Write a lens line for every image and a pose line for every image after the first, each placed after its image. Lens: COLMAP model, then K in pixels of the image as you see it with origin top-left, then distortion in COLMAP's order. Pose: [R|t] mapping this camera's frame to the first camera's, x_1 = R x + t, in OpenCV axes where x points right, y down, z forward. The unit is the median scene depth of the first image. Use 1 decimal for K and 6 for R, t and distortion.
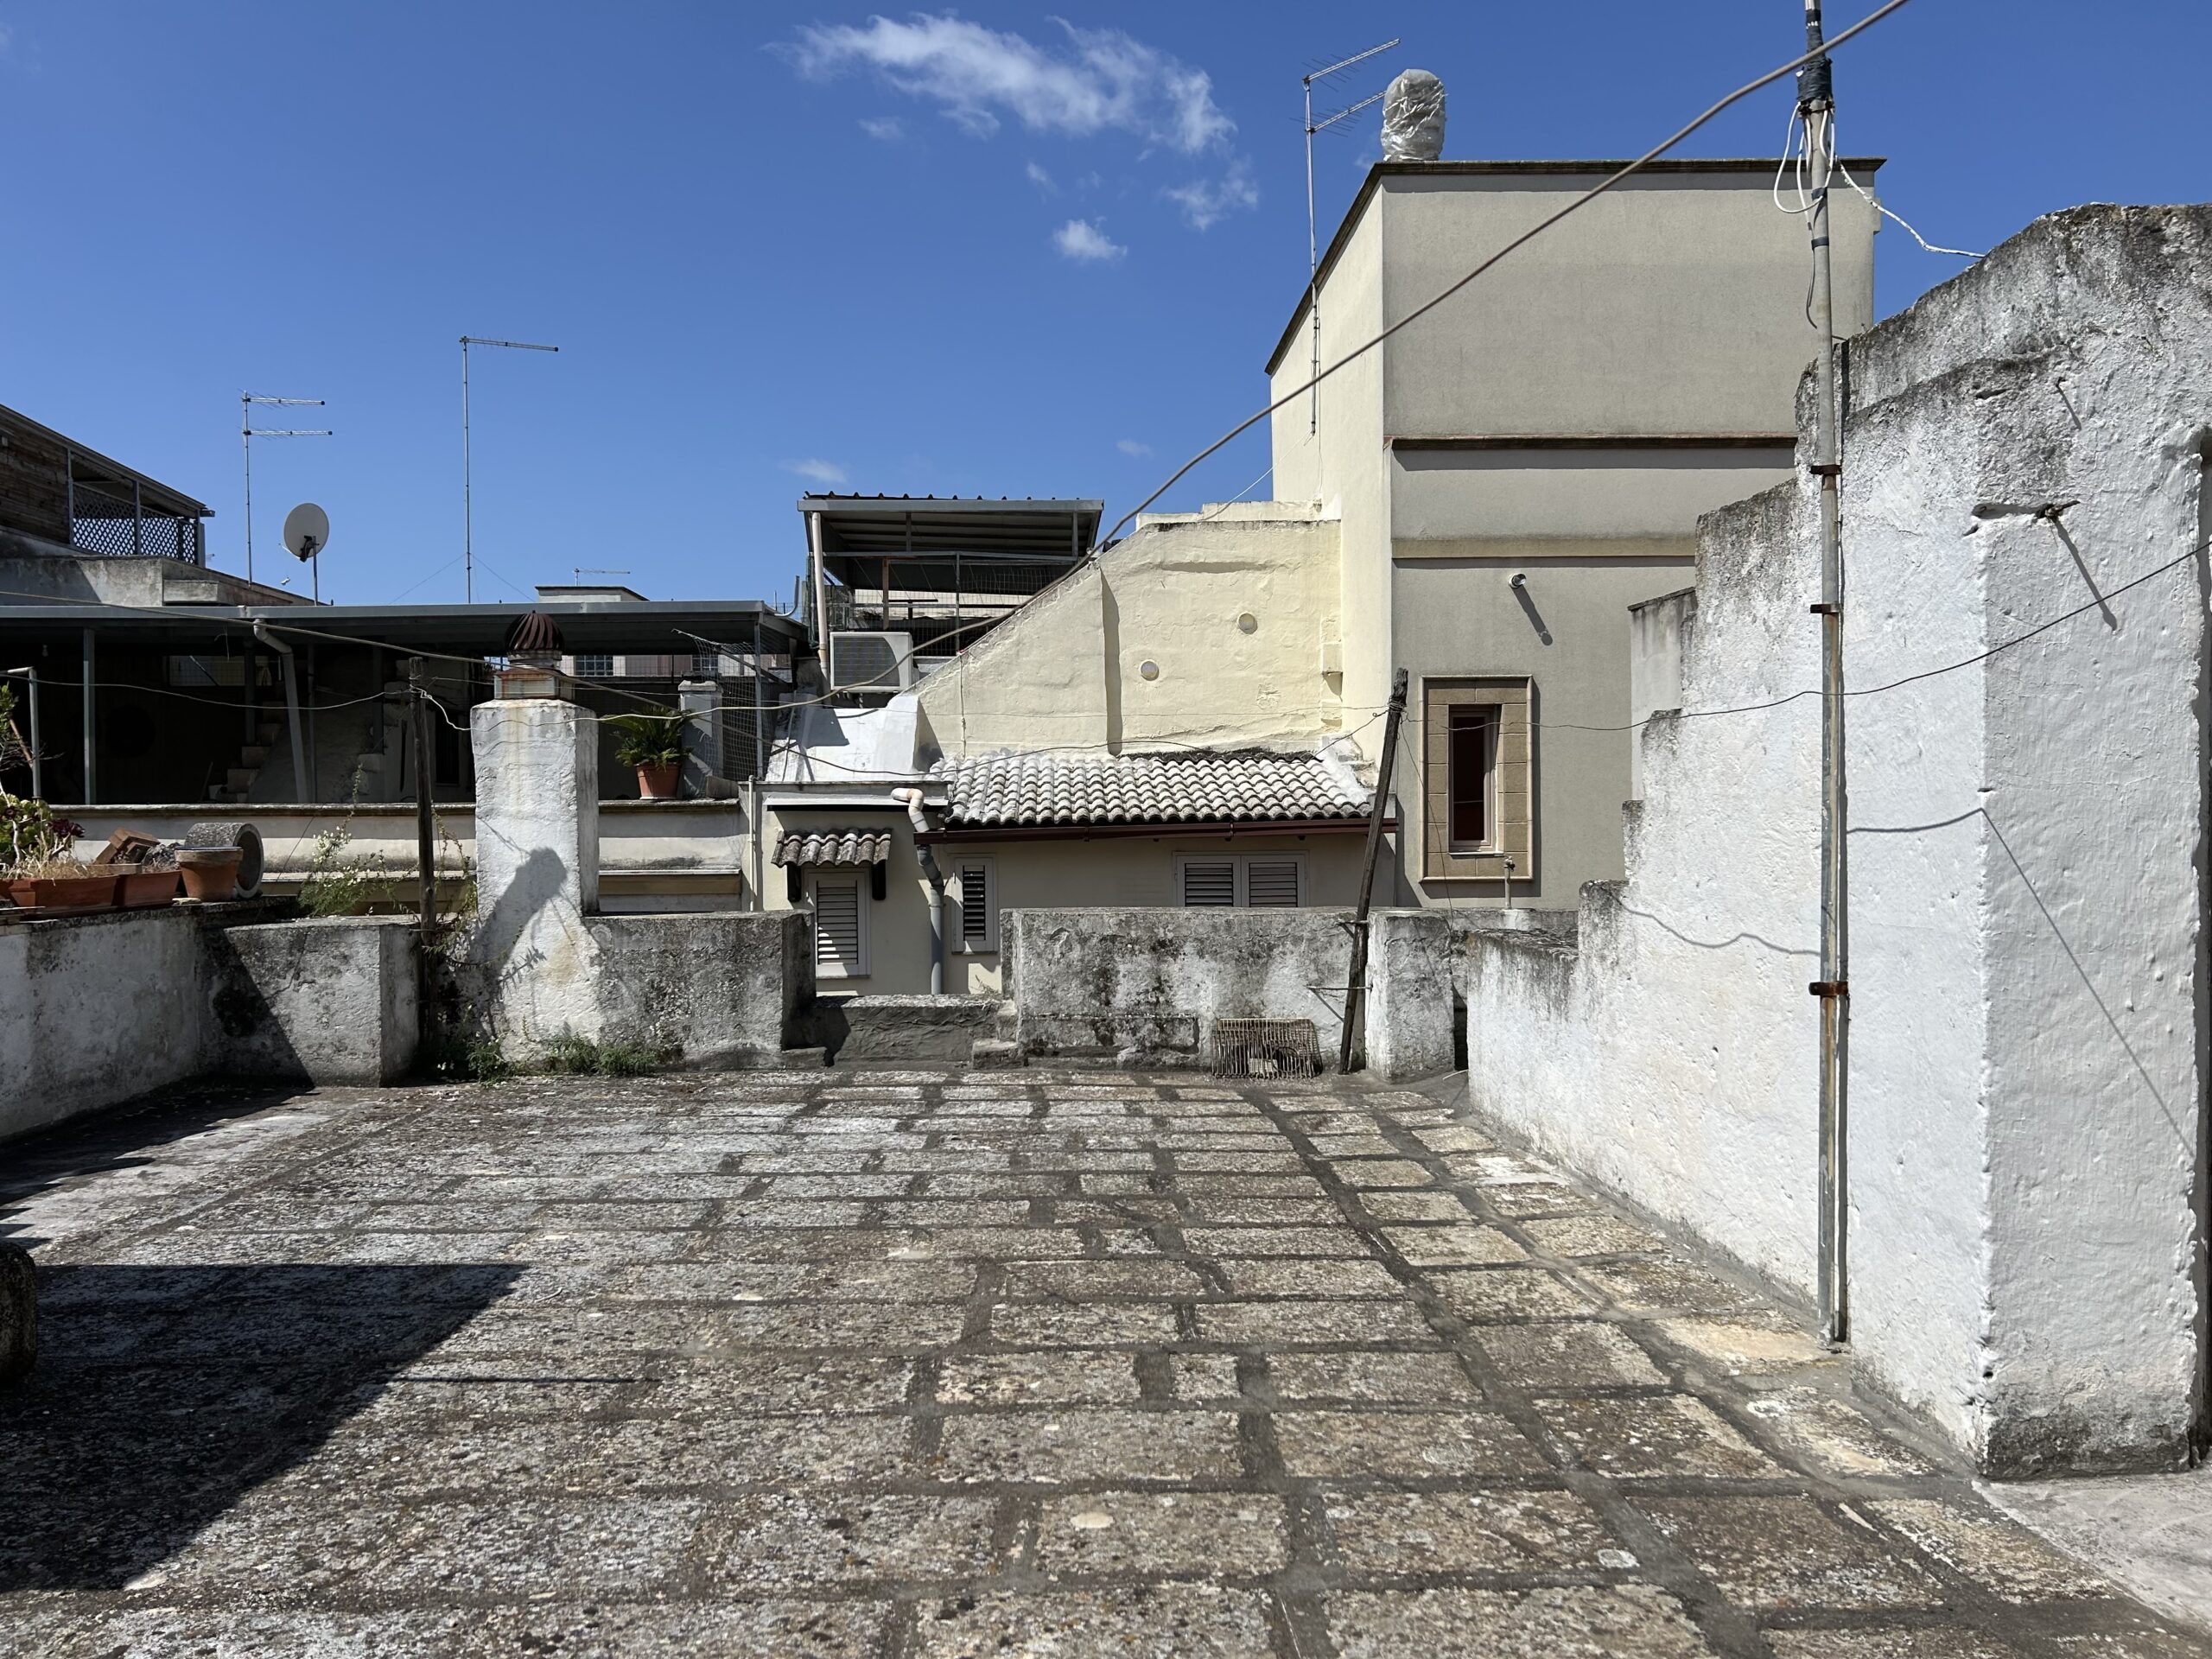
lens RADIAL K [[1674.8, 0, 1107.1], [0, 1674.8, 827.1], [0, 0, 1]] dist [0.074048, -0.082266]
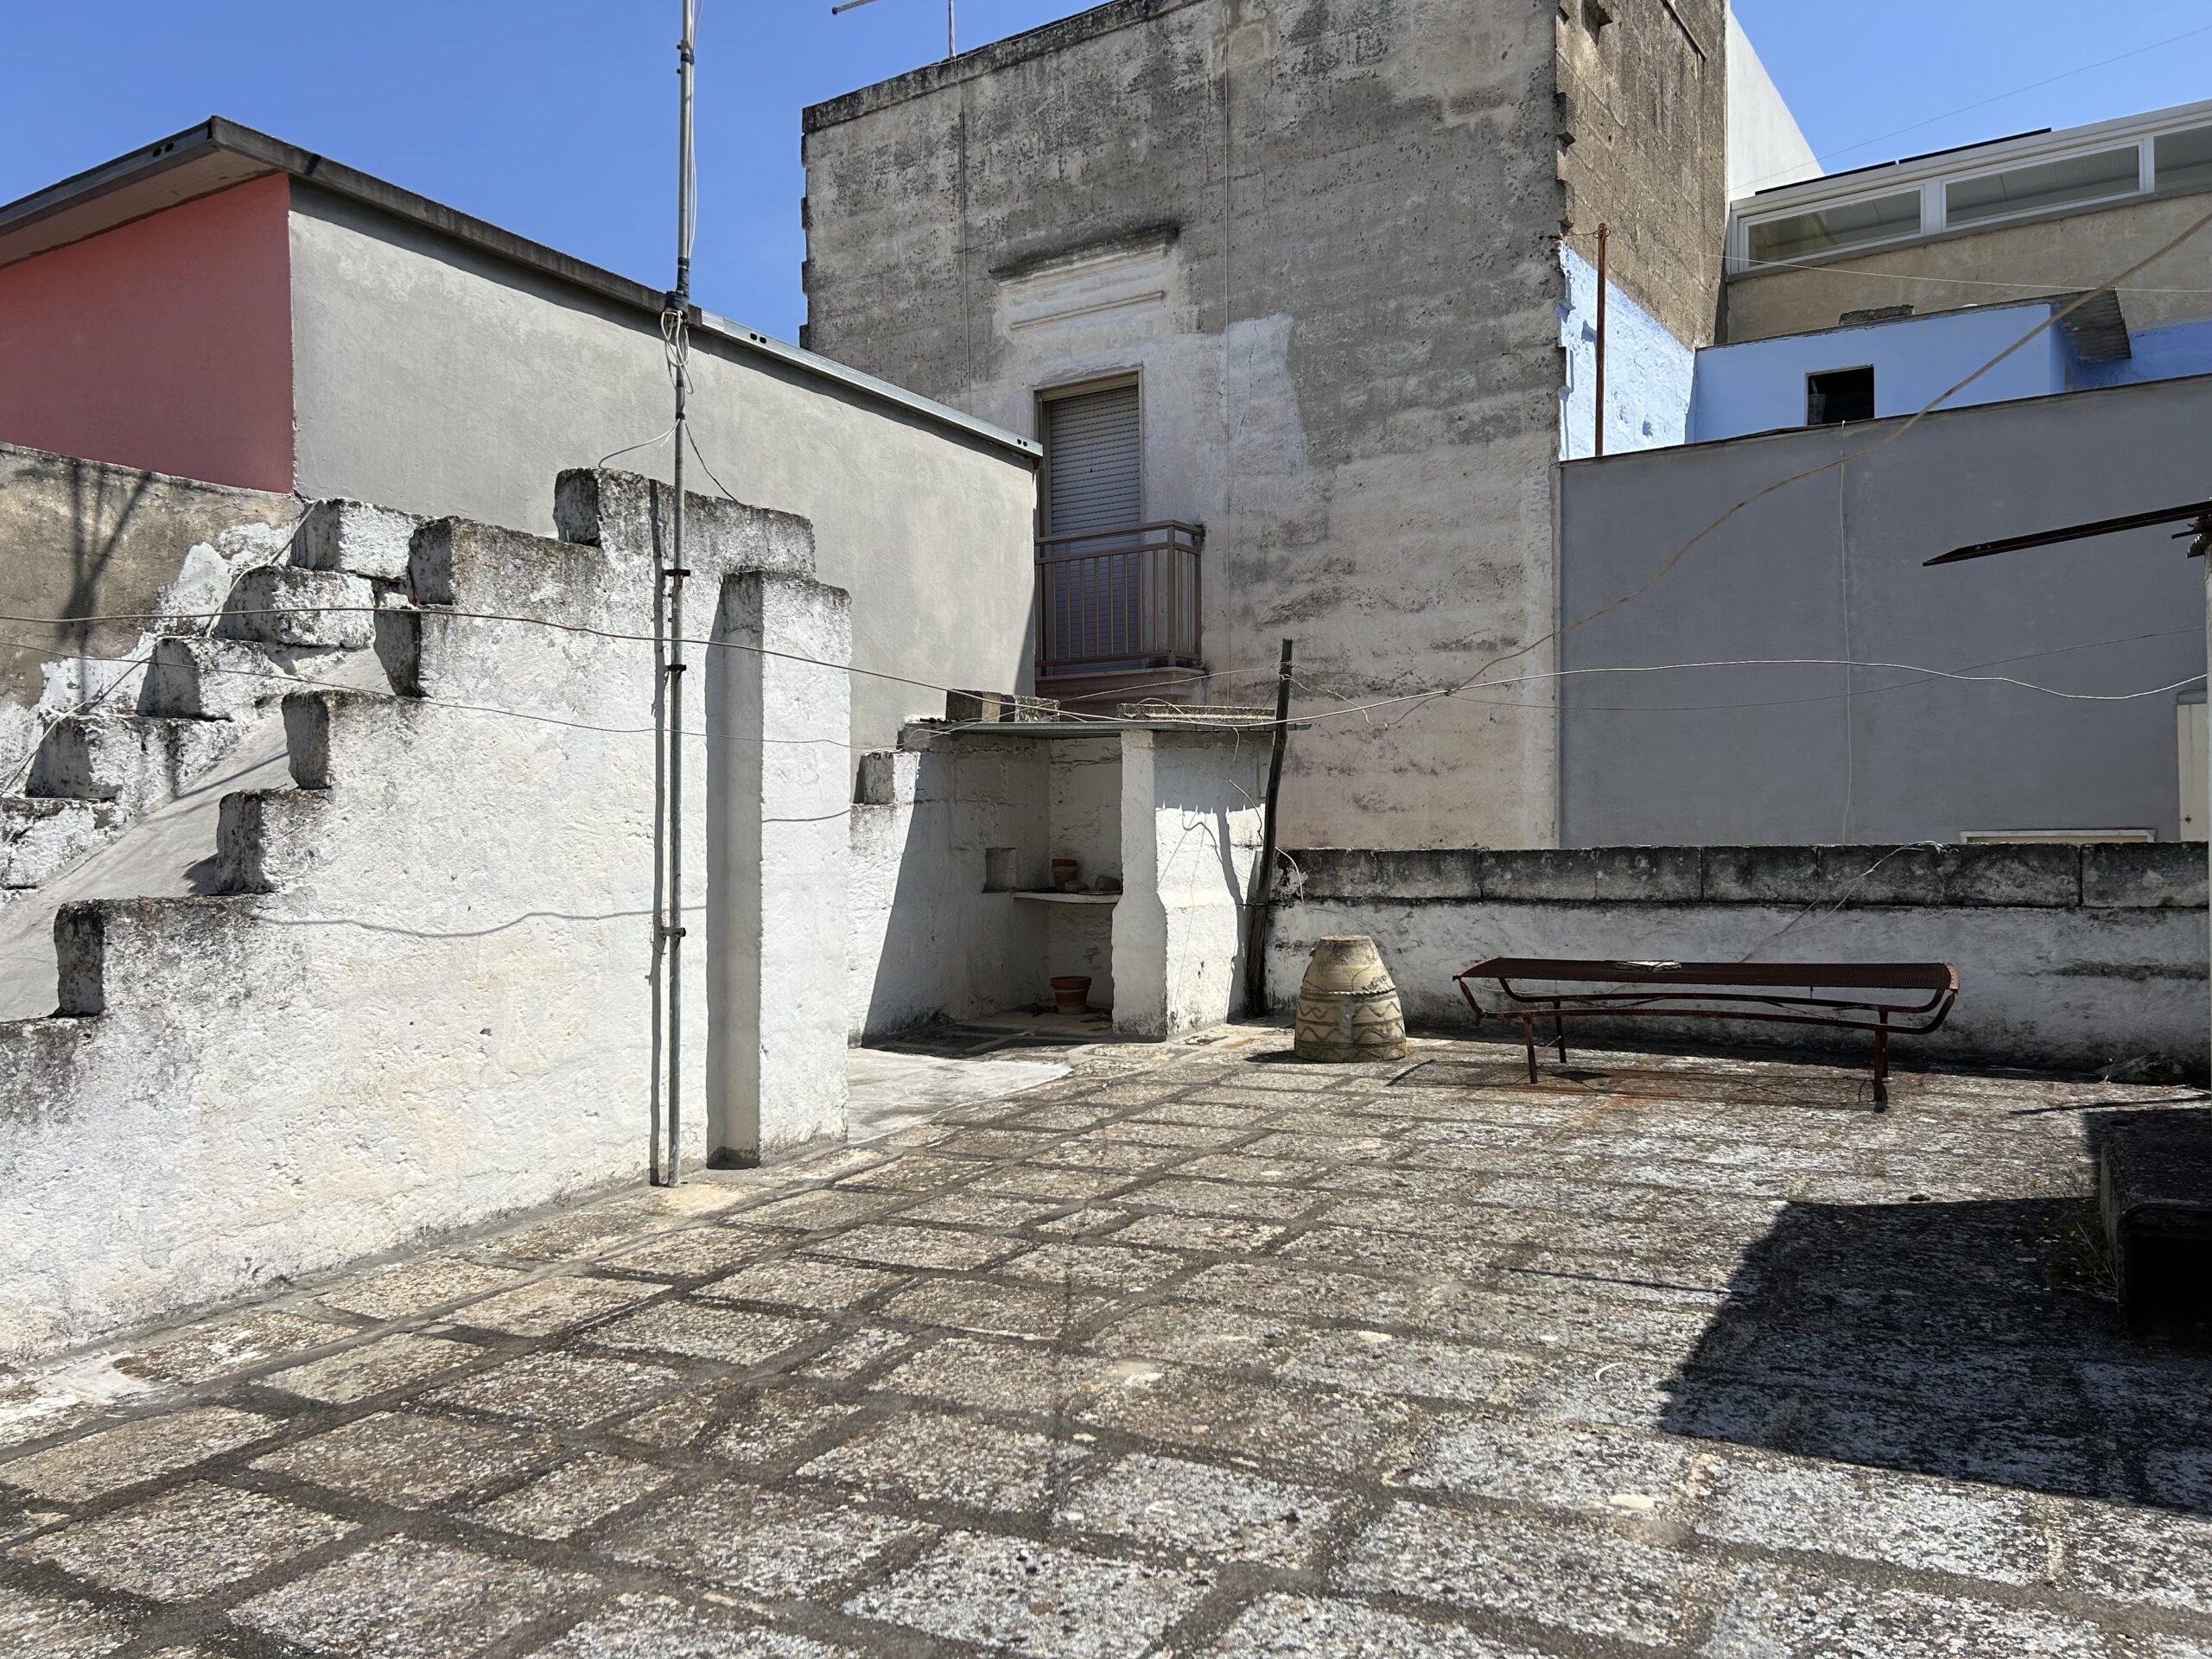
lens RADIAL K [[1674.8, 0, 1101.4], [0, 1674.8, 834.4], [0, 0, 1]] dist [0.074048, -0.082266]
pose [[-0.863758, 0.020516, 0.503488, -0.538983], [0.021613, 0.999760, -0.003661, 0.023079], [-0.503442, 0.007719, -0.863994, 1.838852]]
